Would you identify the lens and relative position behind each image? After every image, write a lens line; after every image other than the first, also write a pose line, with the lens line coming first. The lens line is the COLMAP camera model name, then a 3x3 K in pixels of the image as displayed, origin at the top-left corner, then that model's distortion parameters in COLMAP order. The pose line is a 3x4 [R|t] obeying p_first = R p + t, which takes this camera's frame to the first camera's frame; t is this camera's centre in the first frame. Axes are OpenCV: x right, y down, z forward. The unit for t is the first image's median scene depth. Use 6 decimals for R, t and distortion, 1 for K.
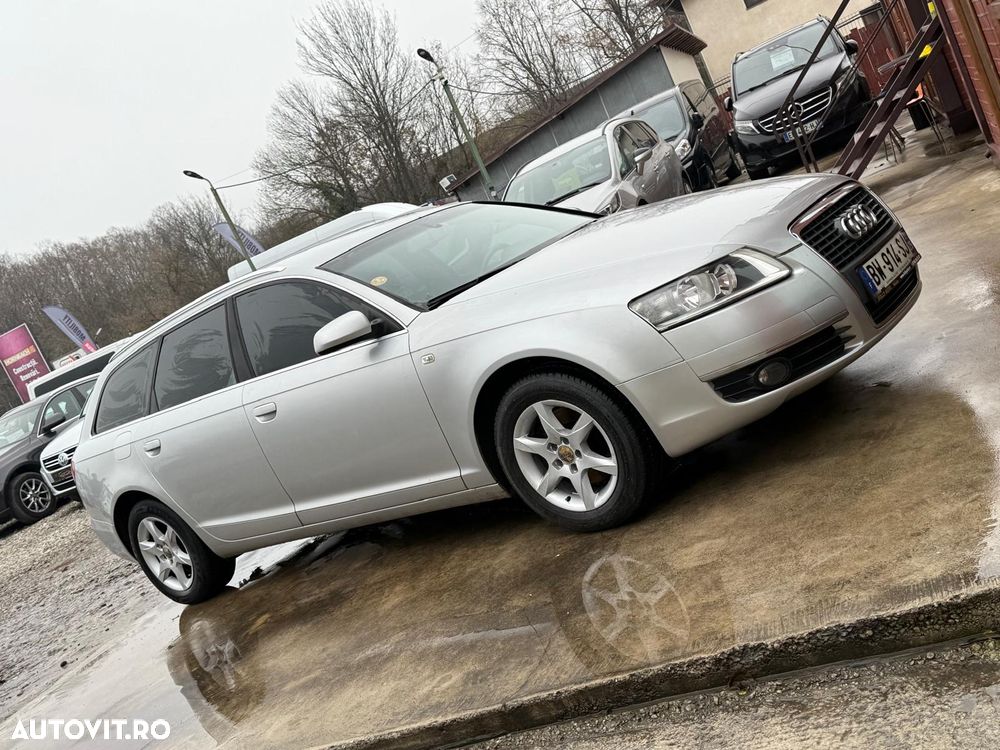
lens RADIAL K [[1043.3, 0, 504.7], [0, 1043.3, 375.3], [0, 0, 1]] dist [0.060821, 0.000000]
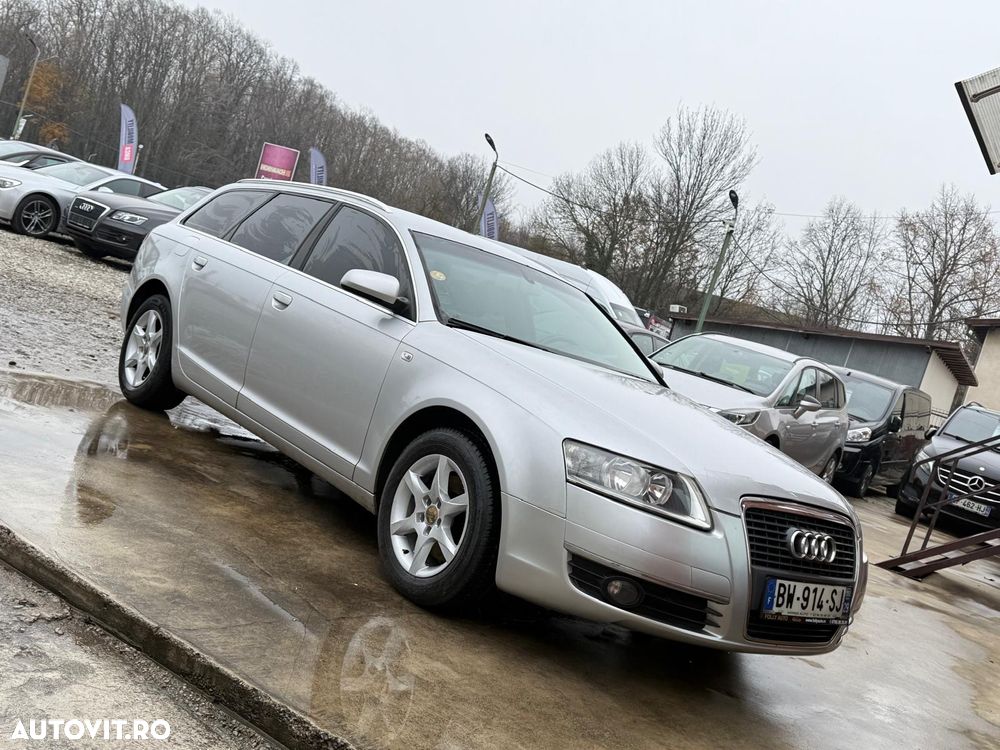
lens RADIAL K [[1043.3, 0, 504.0], [0, 1043.3, 359.0], [0, 0, 1]] dist [0.060821, 0.000000]
pose [[0.727251, 0.668820, -0.154226, 0.148827], [-0.680429, 0.732022, -0.034054, -0.042254], [0.090121, 0.129705, 0.987449, 0.002518]]
